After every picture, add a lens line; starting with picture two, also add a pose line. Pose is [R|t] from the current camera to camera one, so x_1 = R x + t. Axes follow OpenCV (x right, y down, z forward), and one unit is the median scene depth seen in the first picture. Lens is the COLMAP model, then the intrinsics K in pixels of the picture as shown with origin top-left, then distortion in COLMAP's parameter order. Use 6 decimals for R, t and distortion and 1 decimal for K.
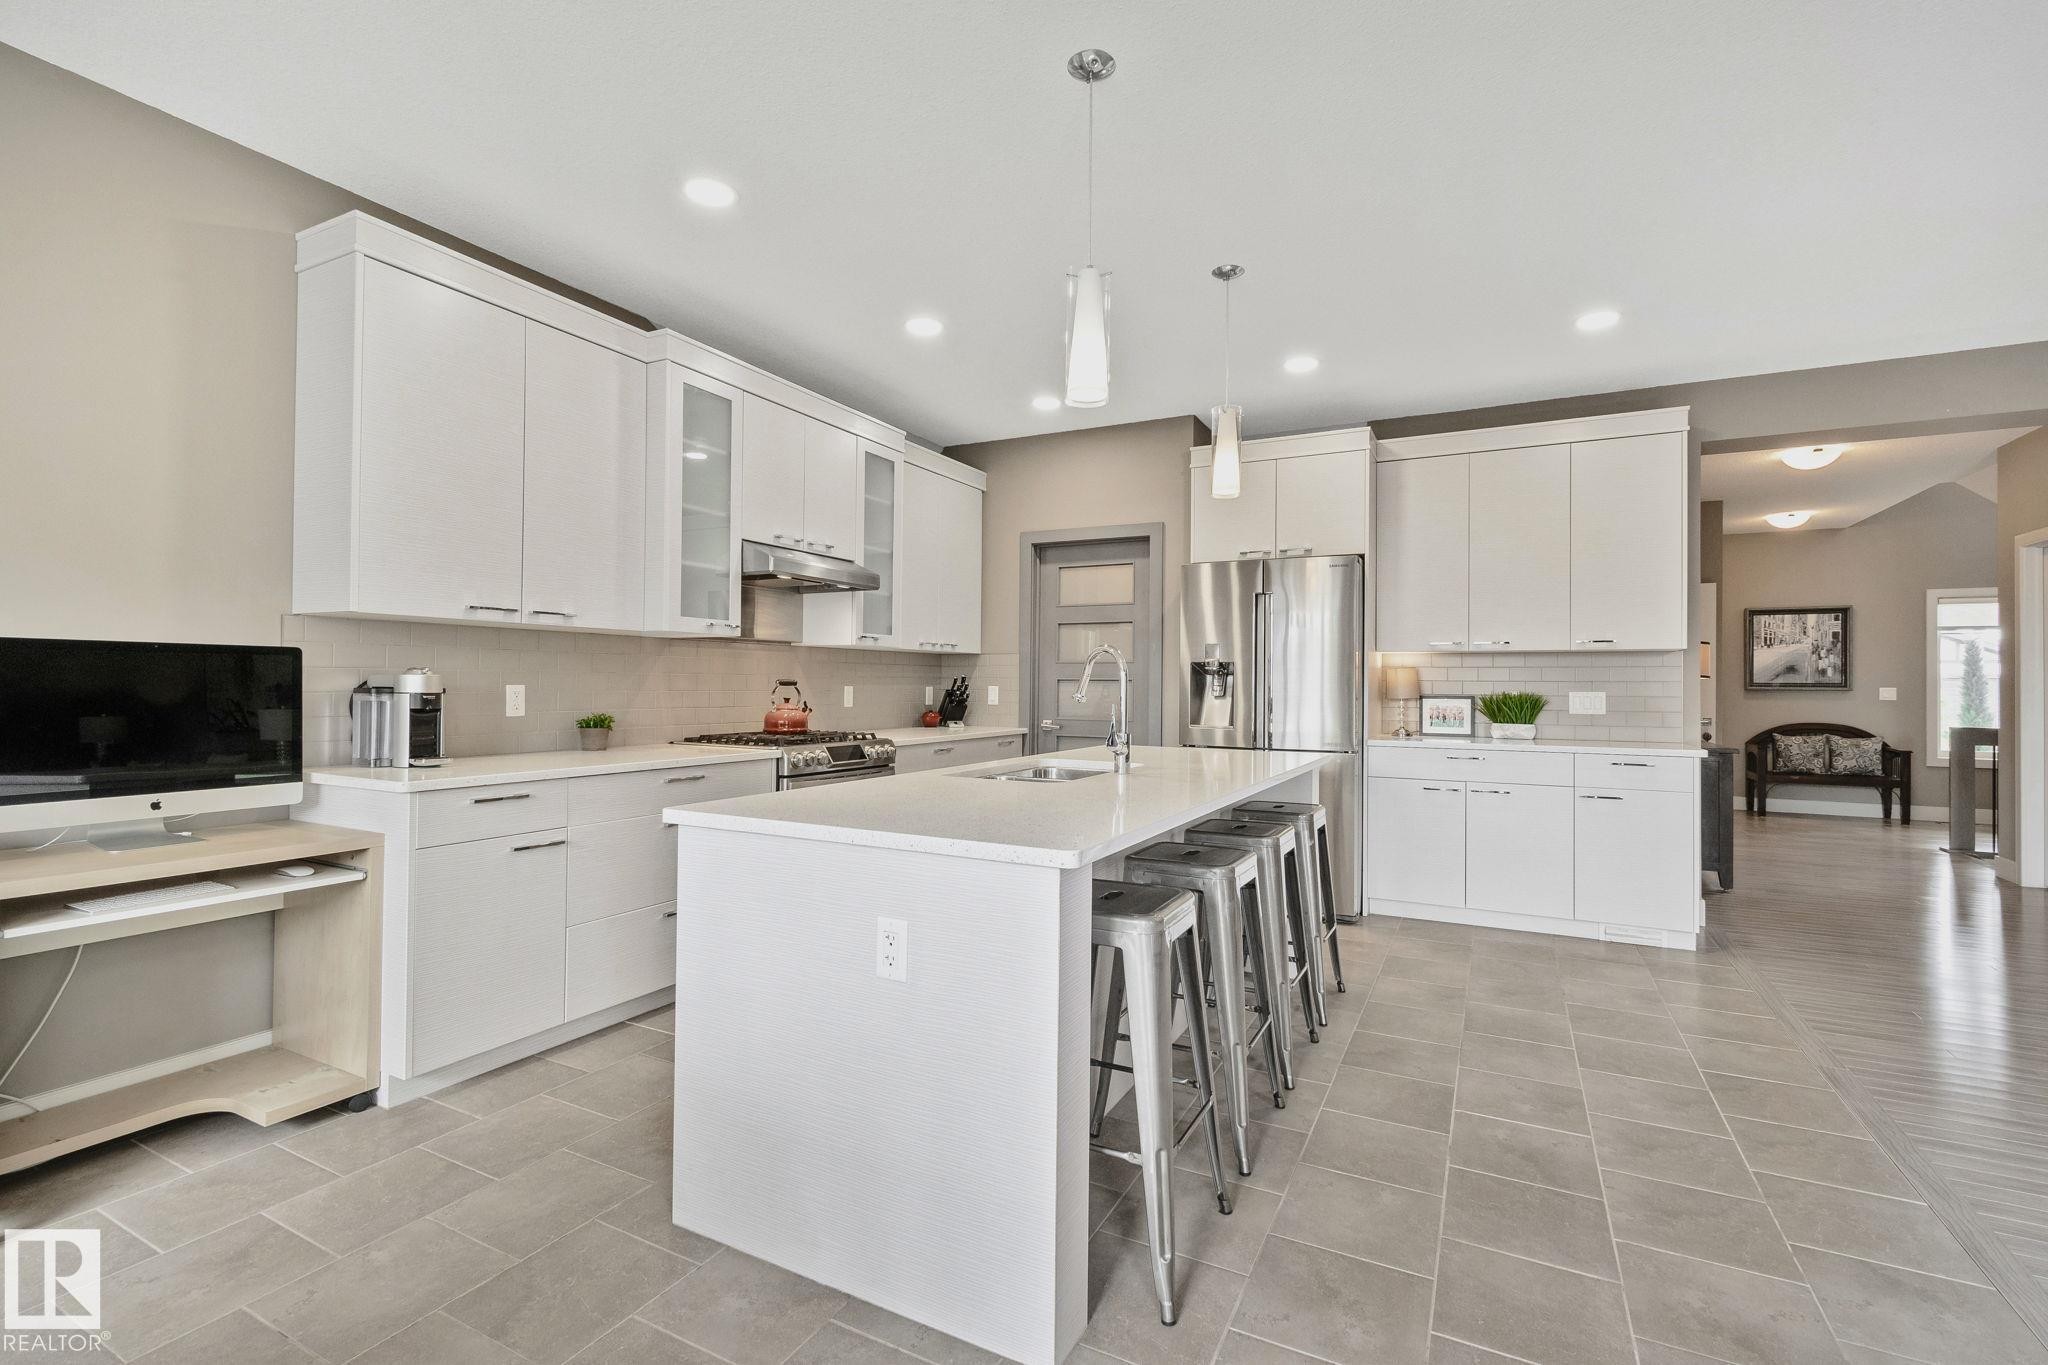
lens RADIAL K [[918.2, 0, 1025.2], [0, 918.2, 666.3], [0, 0, 1]] dist [0.006910, -0.003402]
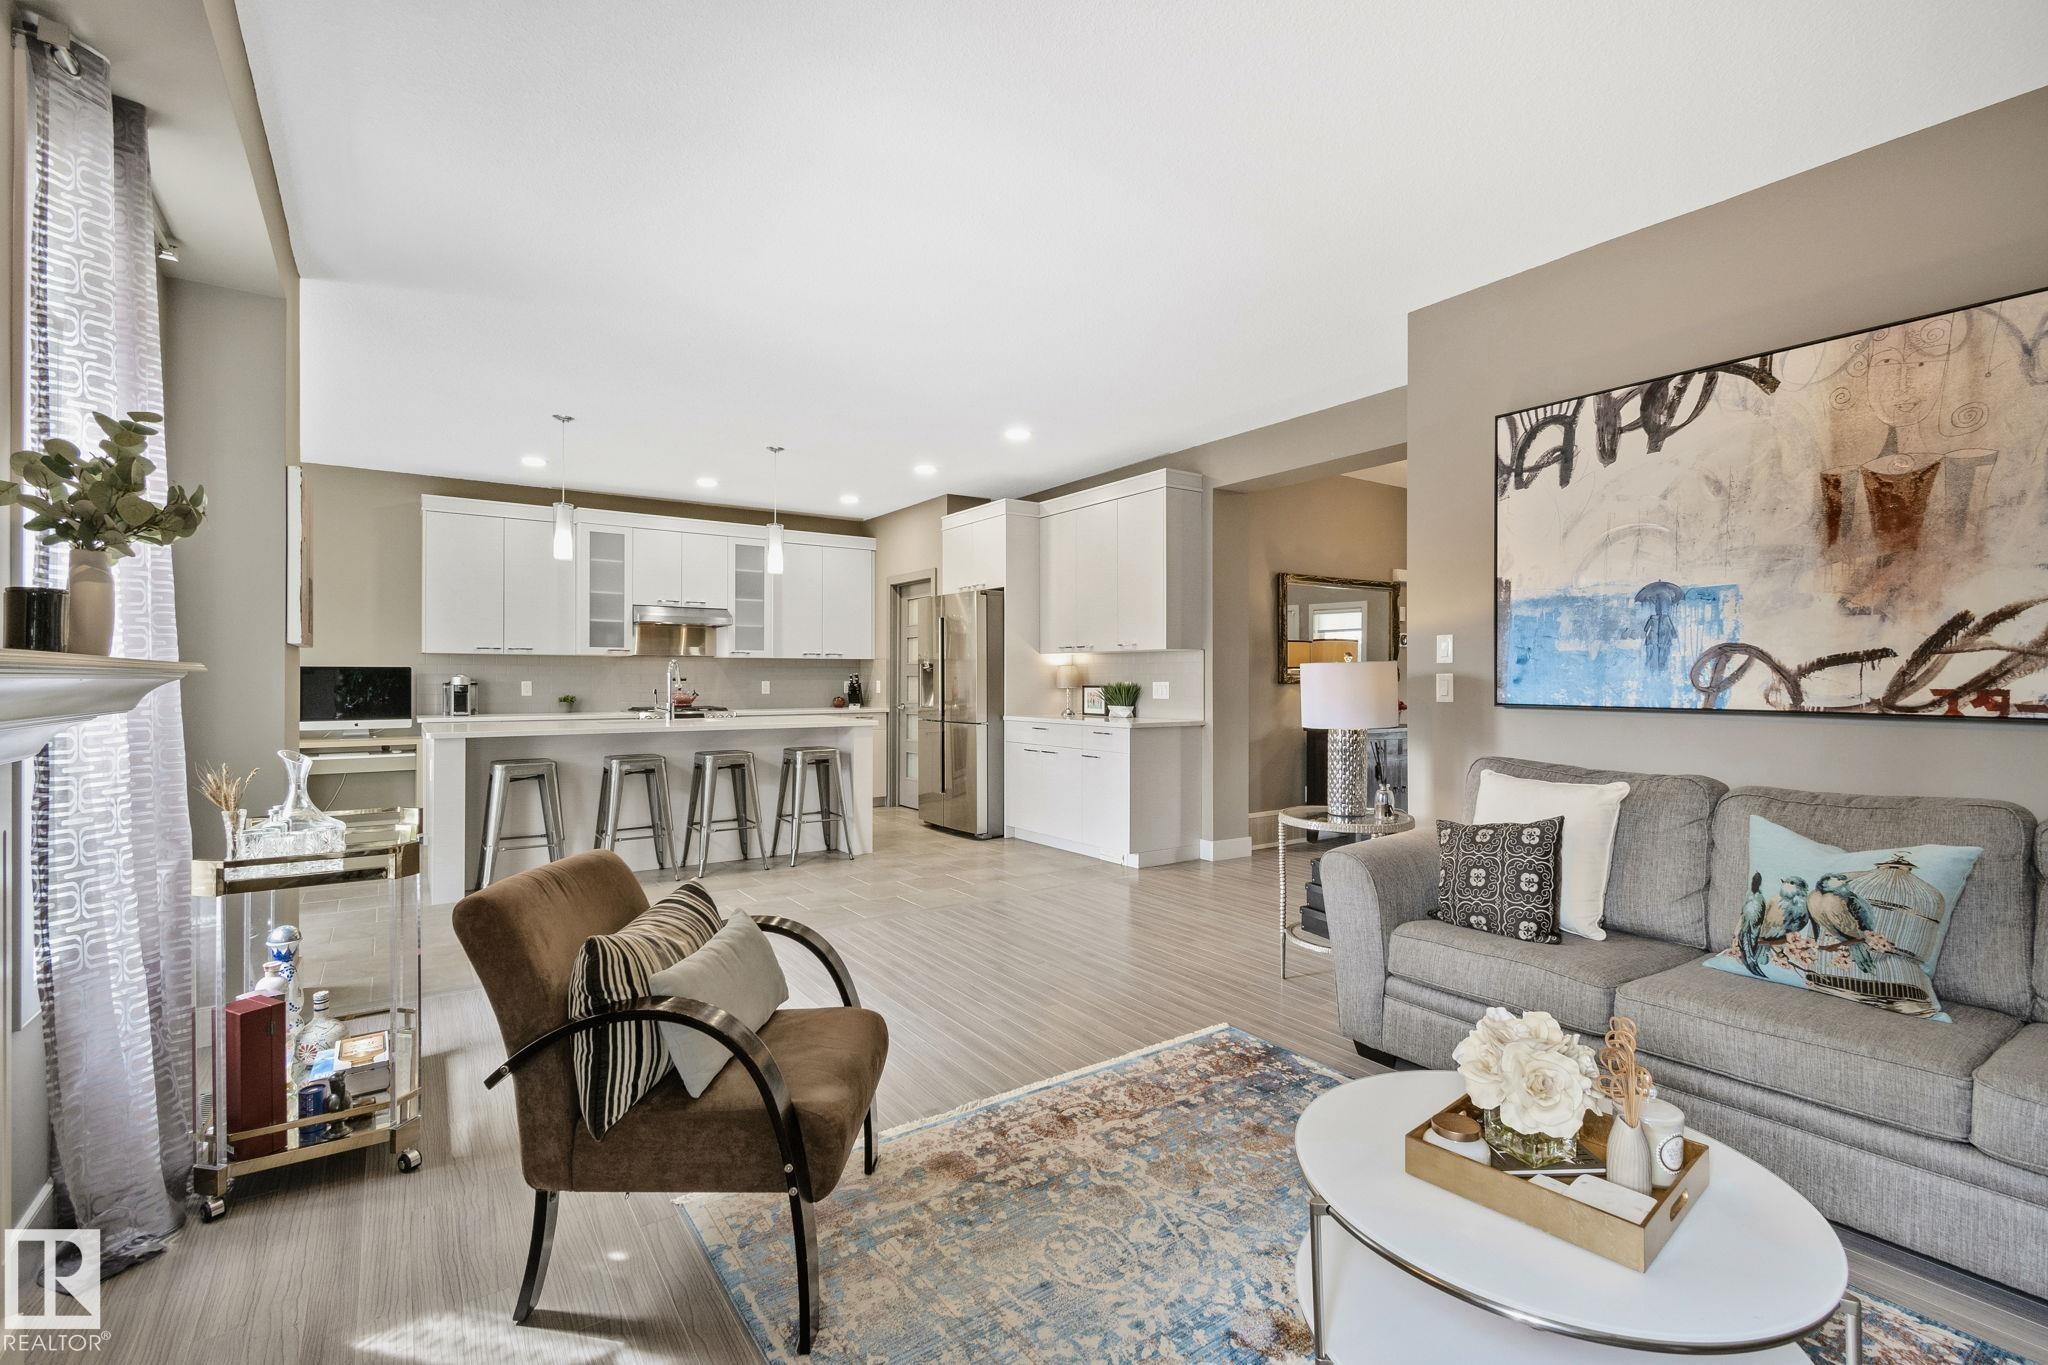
lens RADIAL K [[918.2, 0, 1031.5], [0, 918.2, 683.2], [0, 0, 1]] dist [0.006910, -0.003402]
pose [[0.882131, -0.004685, -0.470981, 1.125680], [0.014902, 0.999728, 0.017966, 0.002757], [0.470768, -0.022867, 0.881961, -0.258691]]
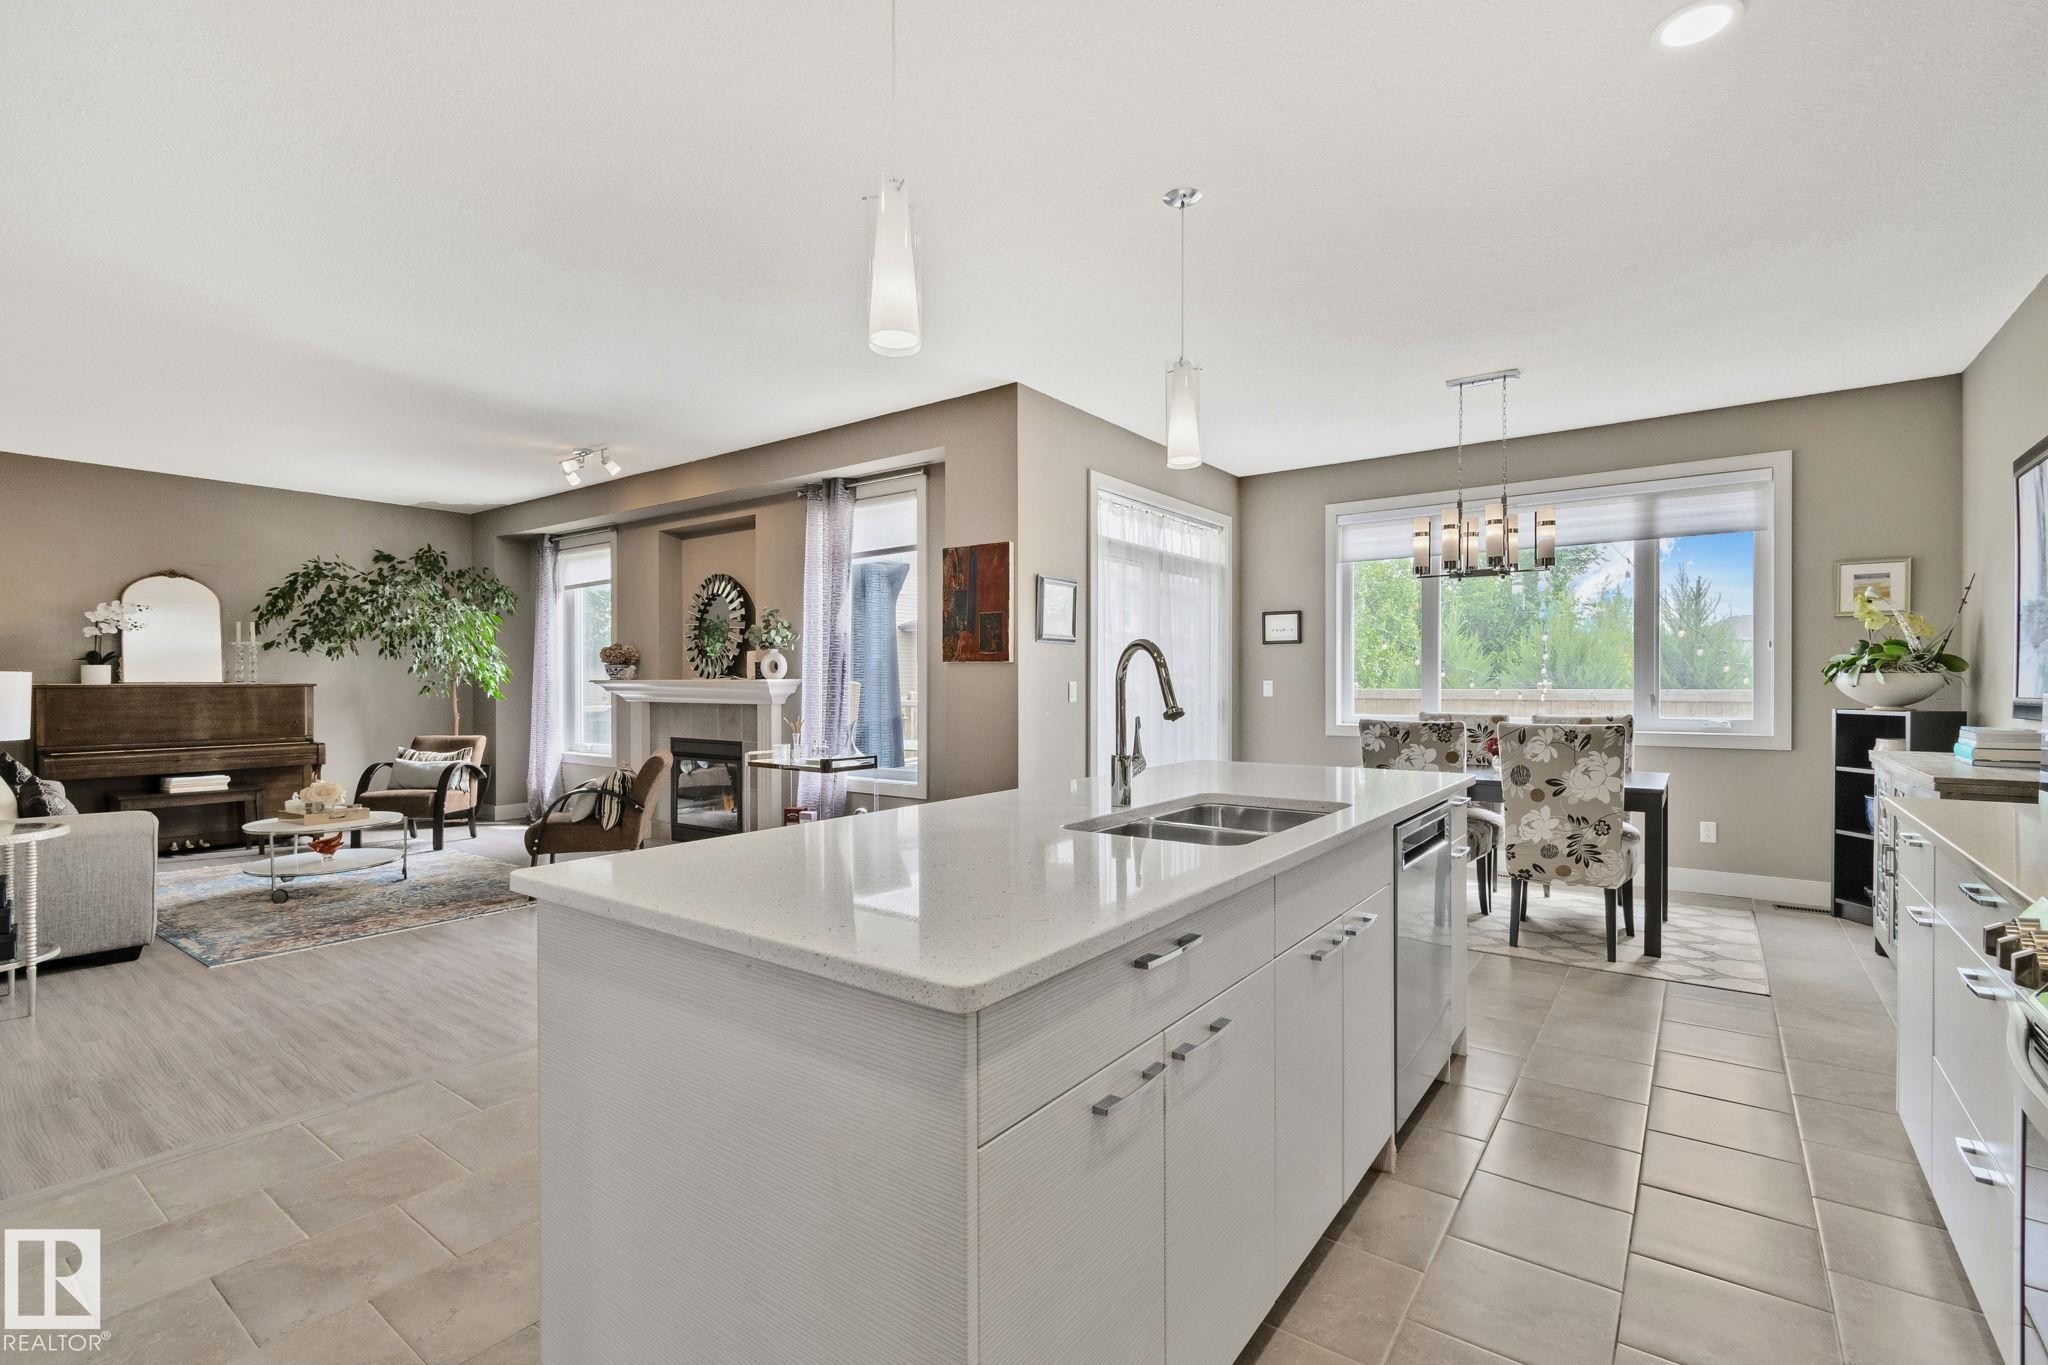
lens RADIAL K [[918.2, 0, 1031.0], [0, 918.2, 689.1], [0, 0, 1]] dist [0.006910, -0.003402]
pose [[-0.986450, -0.007546, 0.163888, 0.032383], [-0.008646, 0.999945, -0.006002, 0.013301], [-0.163834, -0.007338, -0.986461, 1.144204]]
